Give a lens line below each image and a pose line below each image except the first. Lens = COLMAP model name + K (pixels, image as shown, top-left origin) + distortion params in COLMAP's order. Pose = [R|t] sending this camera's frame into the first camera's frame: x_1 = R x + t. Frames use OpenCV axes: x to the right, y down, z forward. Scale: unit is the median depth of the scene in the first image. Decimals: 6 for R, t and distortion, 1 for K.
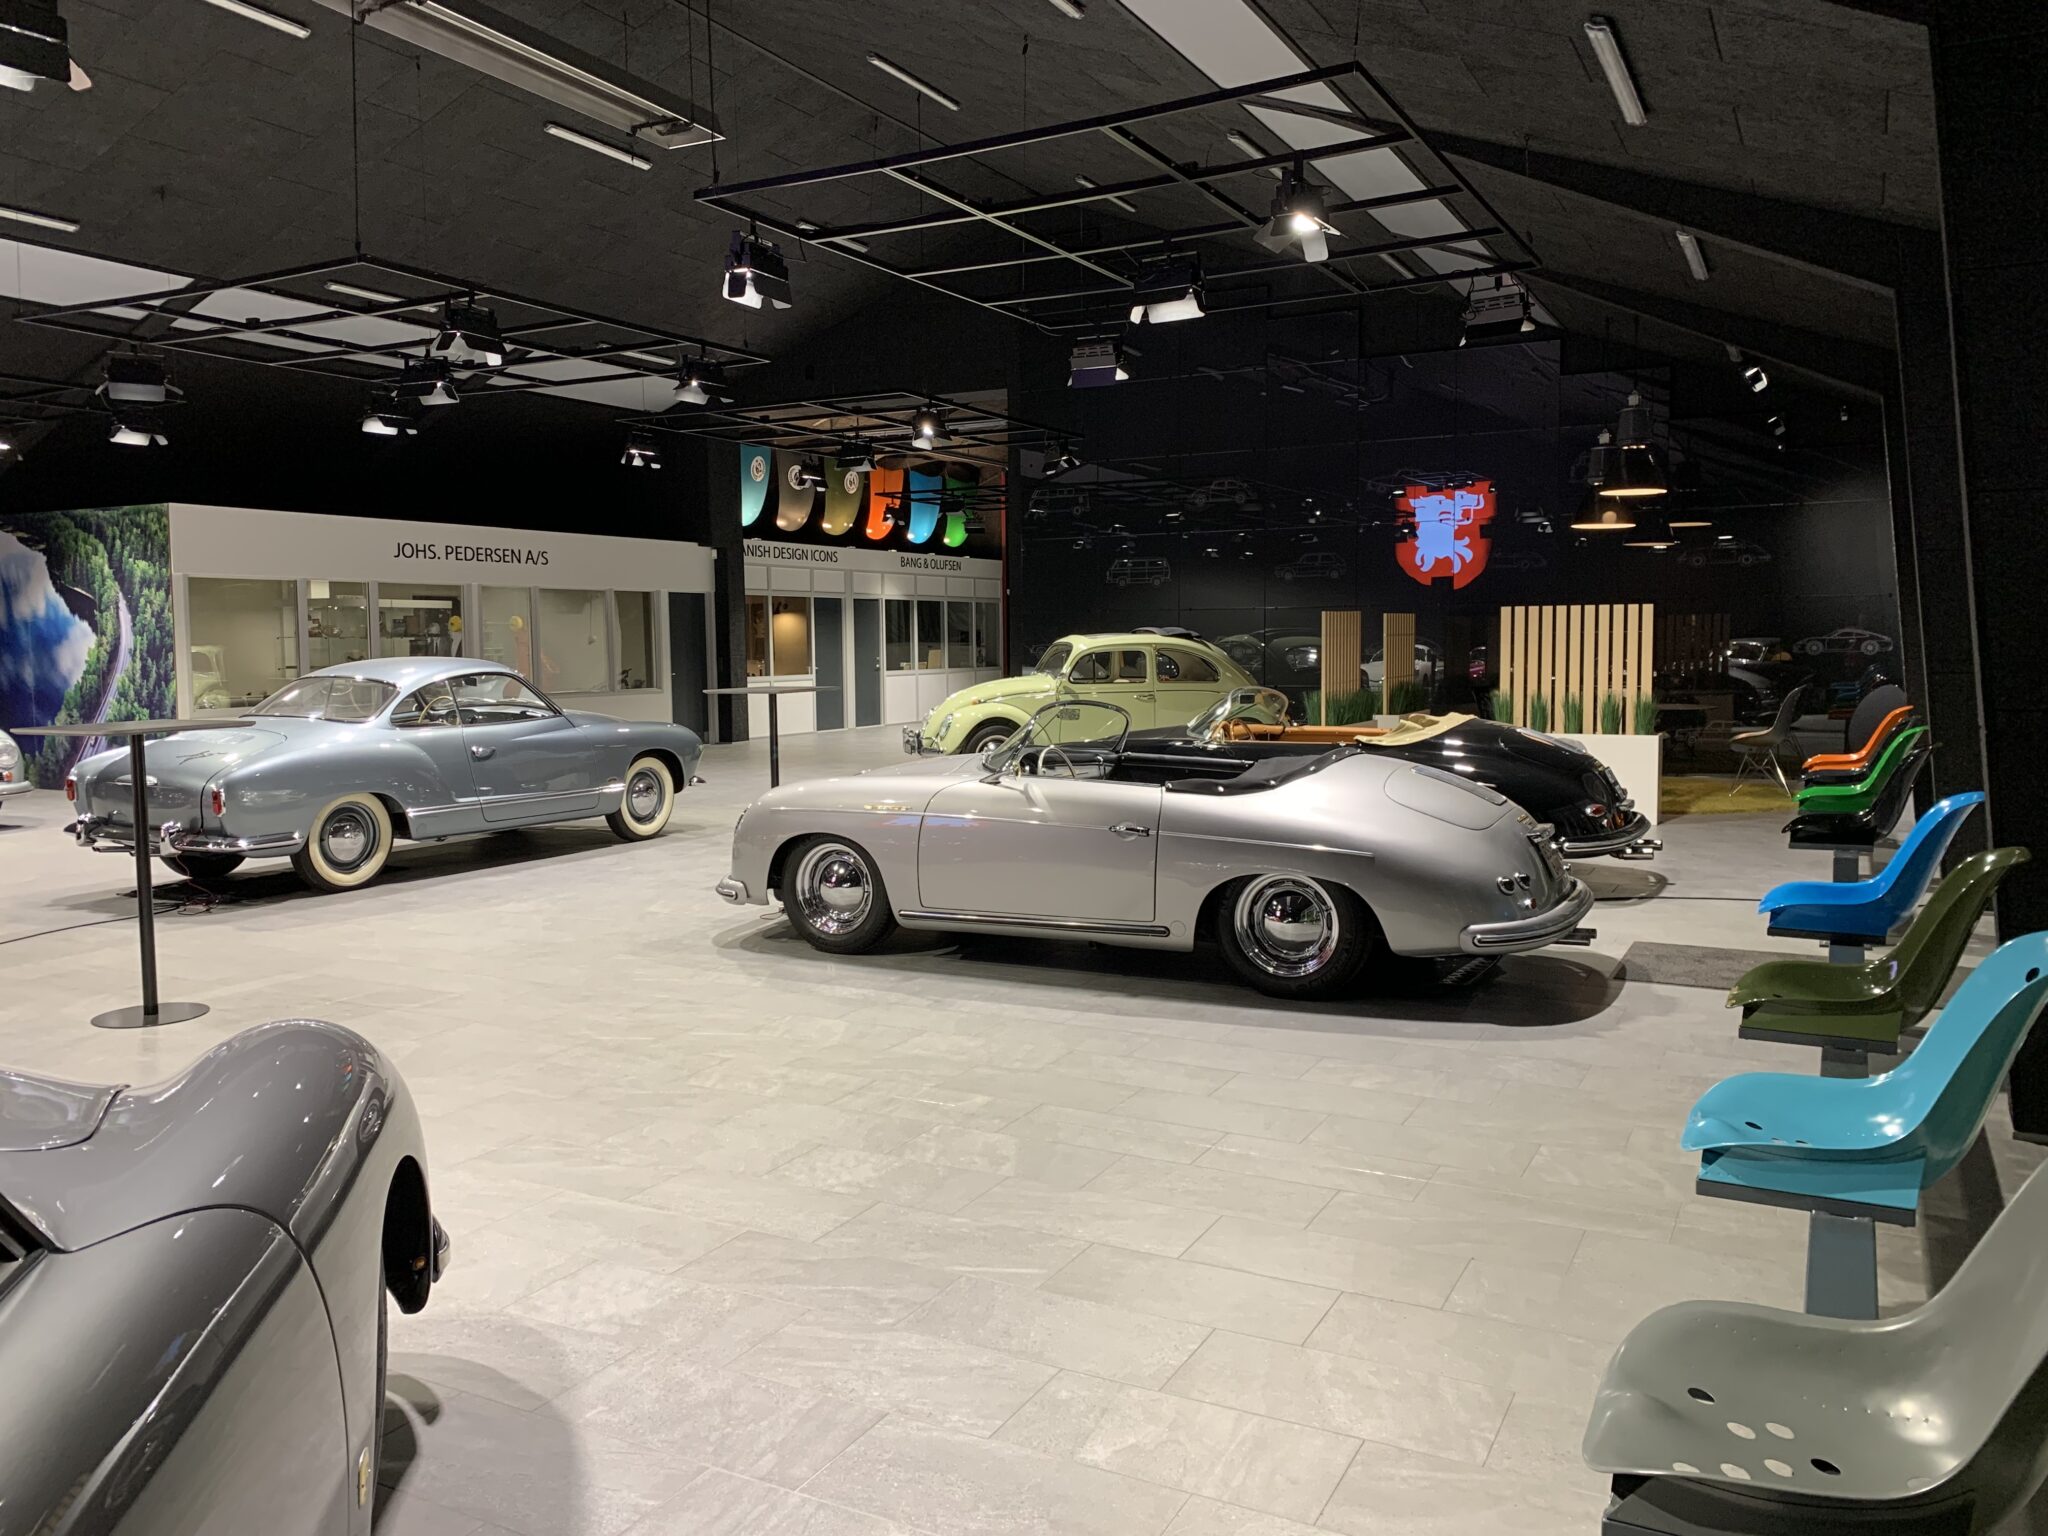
lens RADIAL K [[1558.9, 0, 1020.8], [0, 1558.9, 758.5], [0, 0, 1]] dist [0.047032, -0.047762]
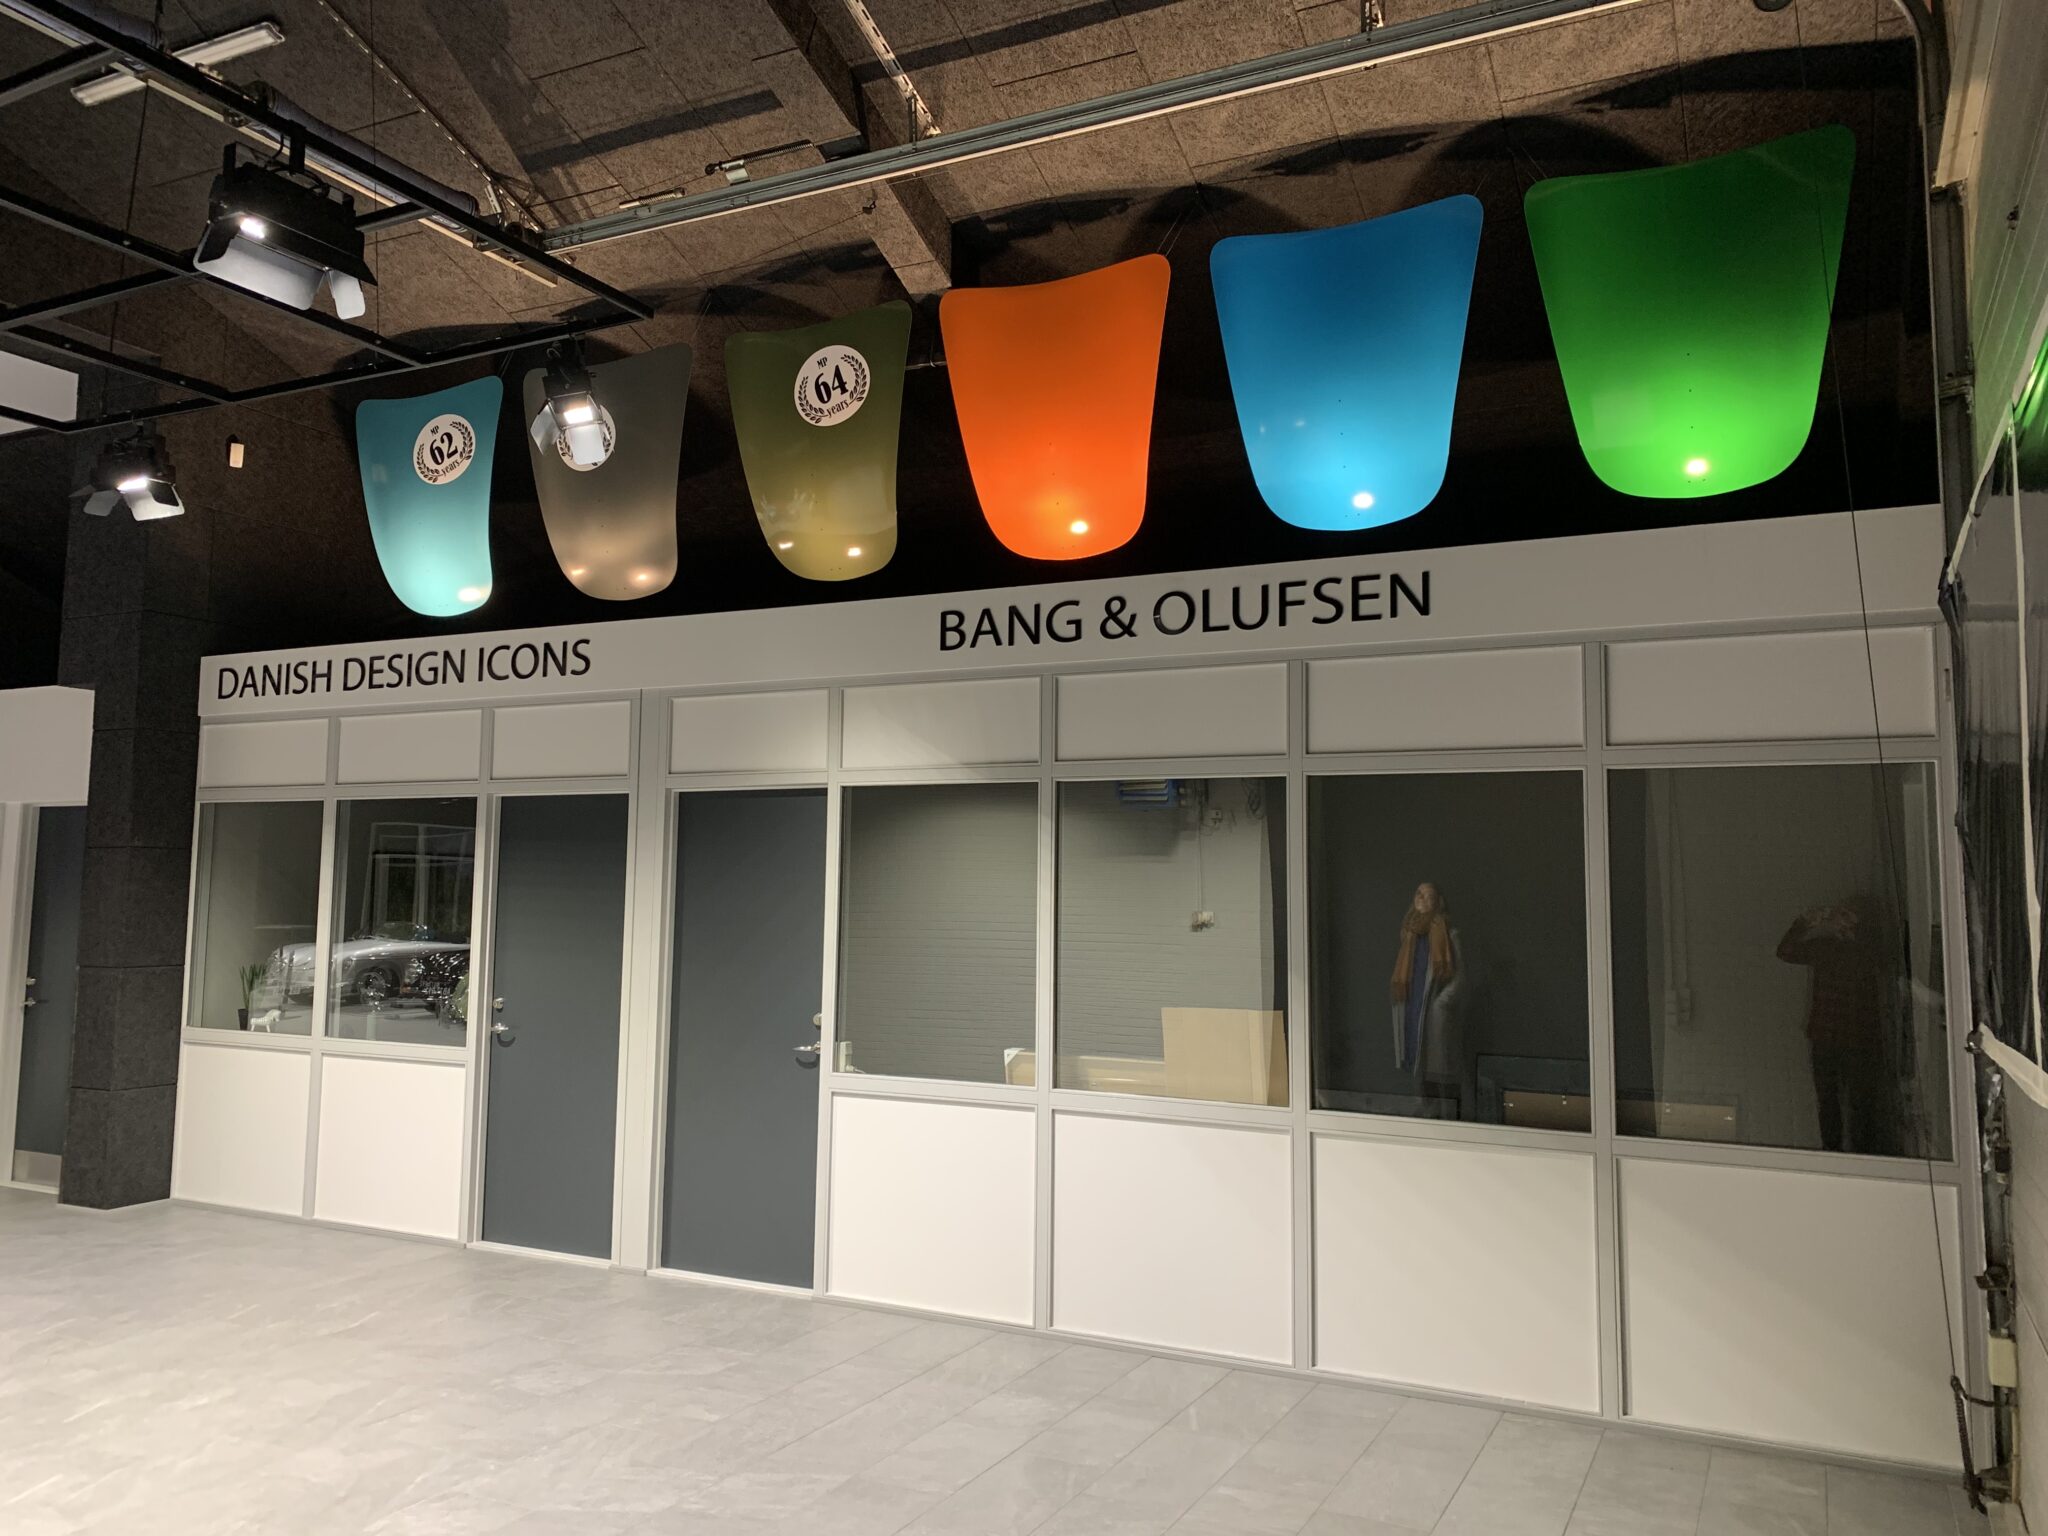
lens RADIAL K [[1558.9, 0, 1016.2], [0, 1558.9, 768.0], [0, 0, 1]] dist [0.047032, -0.047762]
pose [[0.008855, -0.067004, -0.997713, 0.274158], [-0.088708, 0.993766, -0.067526, -0.149486], [0.996018, 0.089103, 0.002856, 1.687777]]
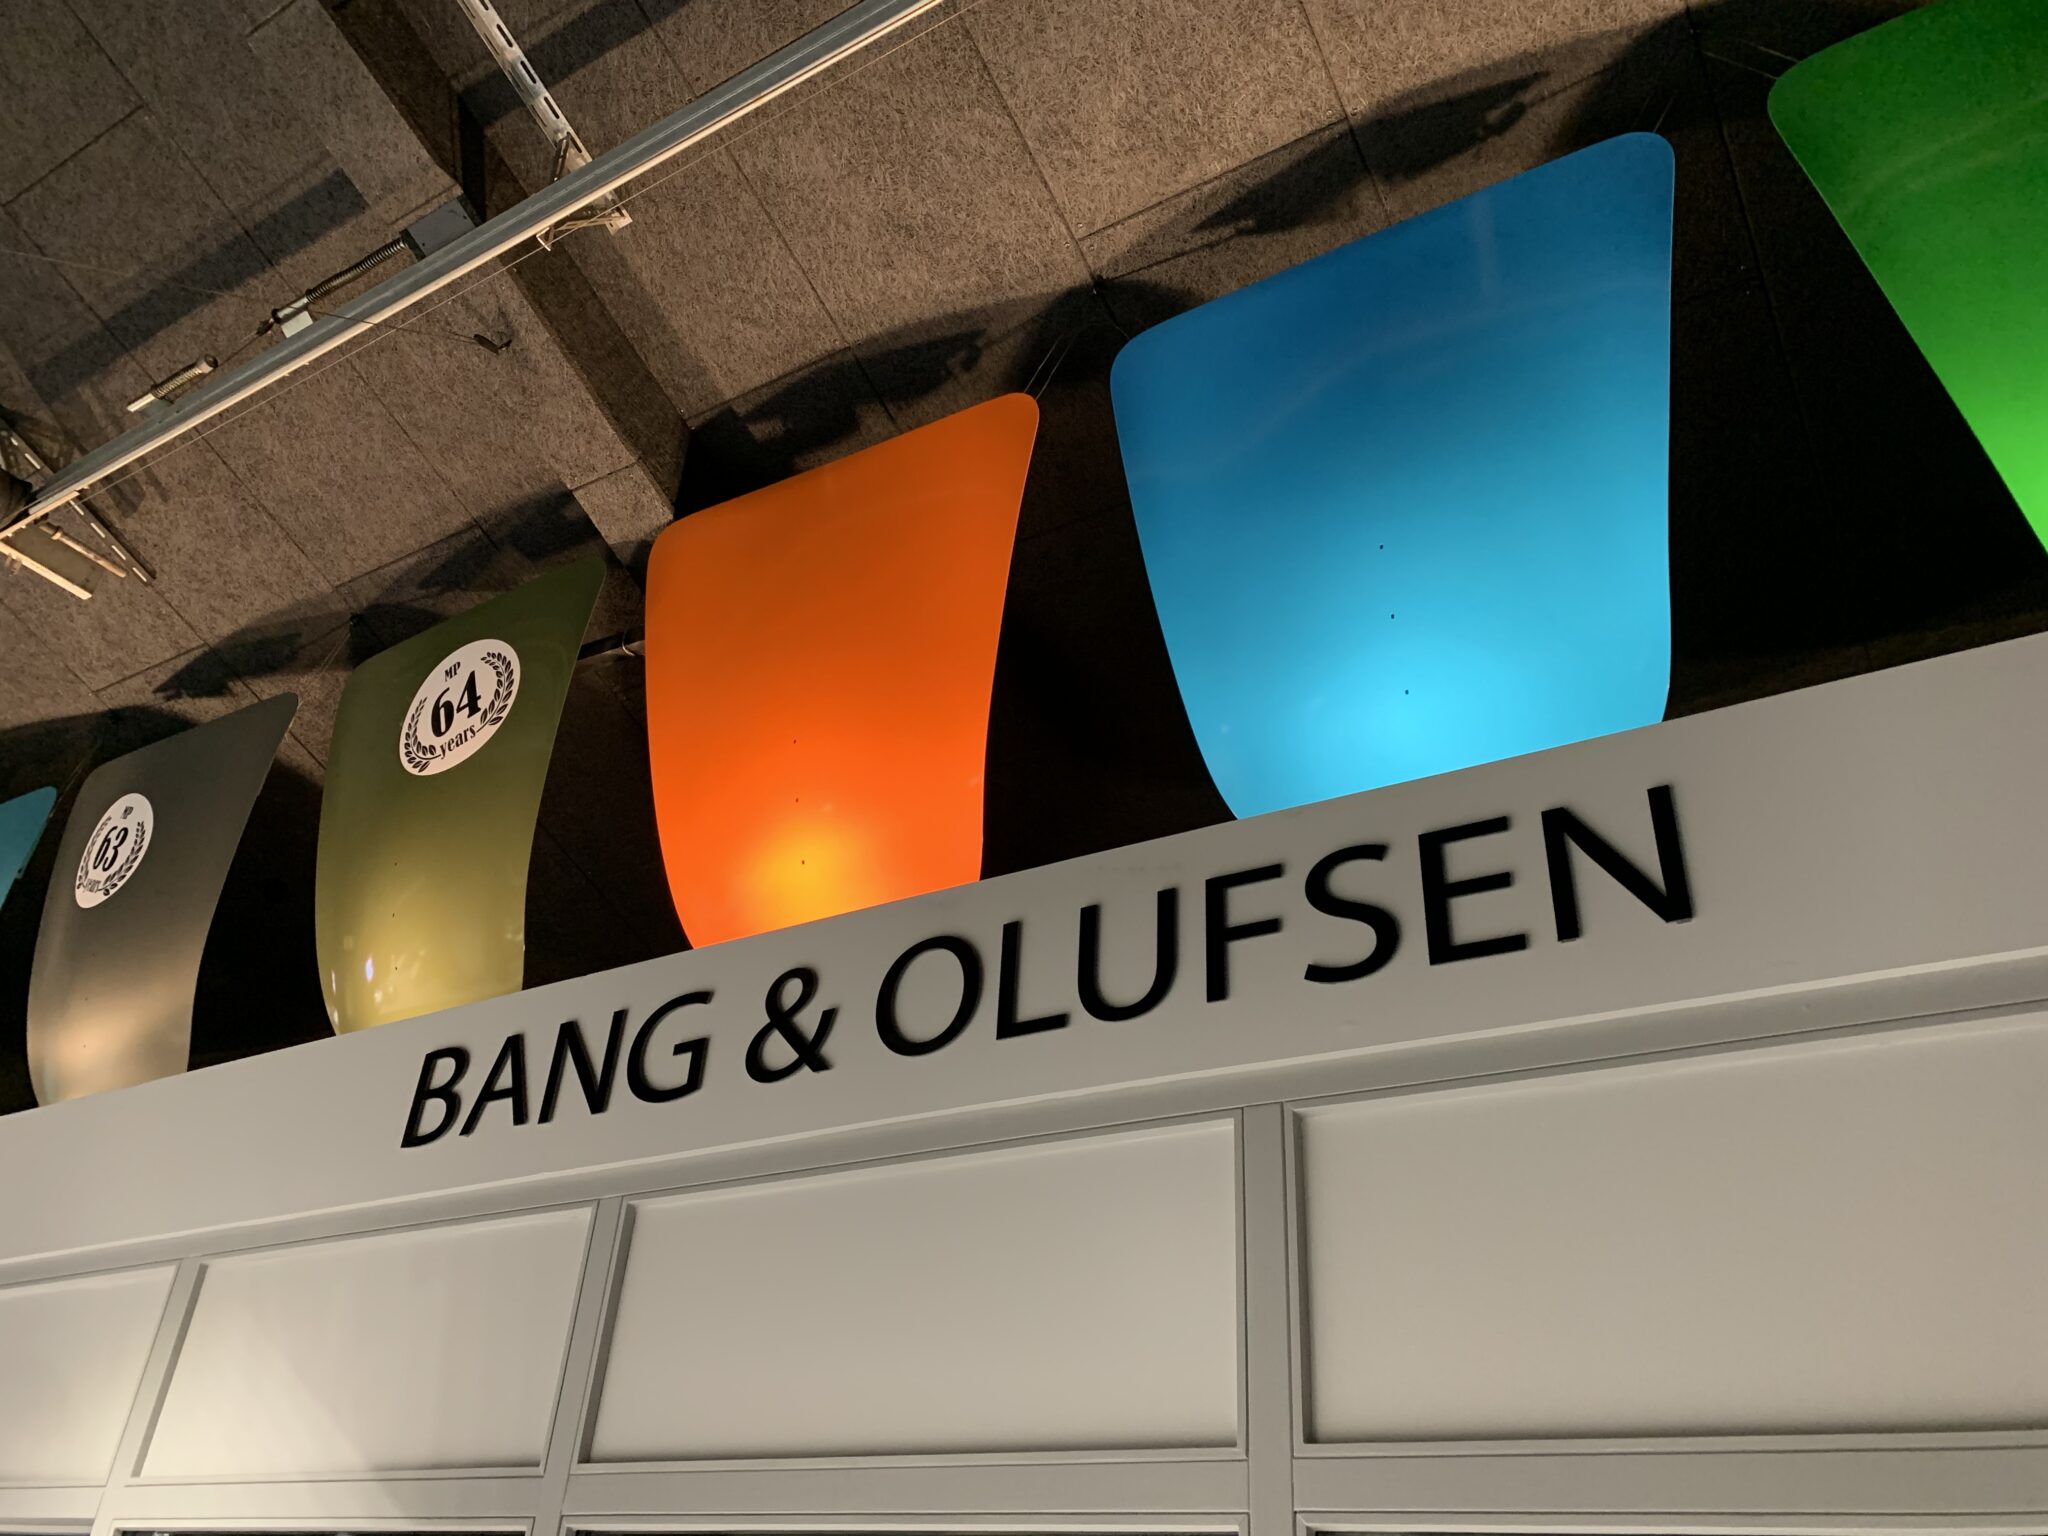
lens RADIAL K [[1558.9, 0, 1021.6], [0, 1558.9, 755.8], [0, 0, 1]] dist [0.047032, -0.047762]
pose [[-0.081525, -0.522819, -0.848536, 0.025243], [-0.138281, 0.849070, -0.509862, -0.166381], [0.987032, 0.075770, -0.141516, 1.747907]]
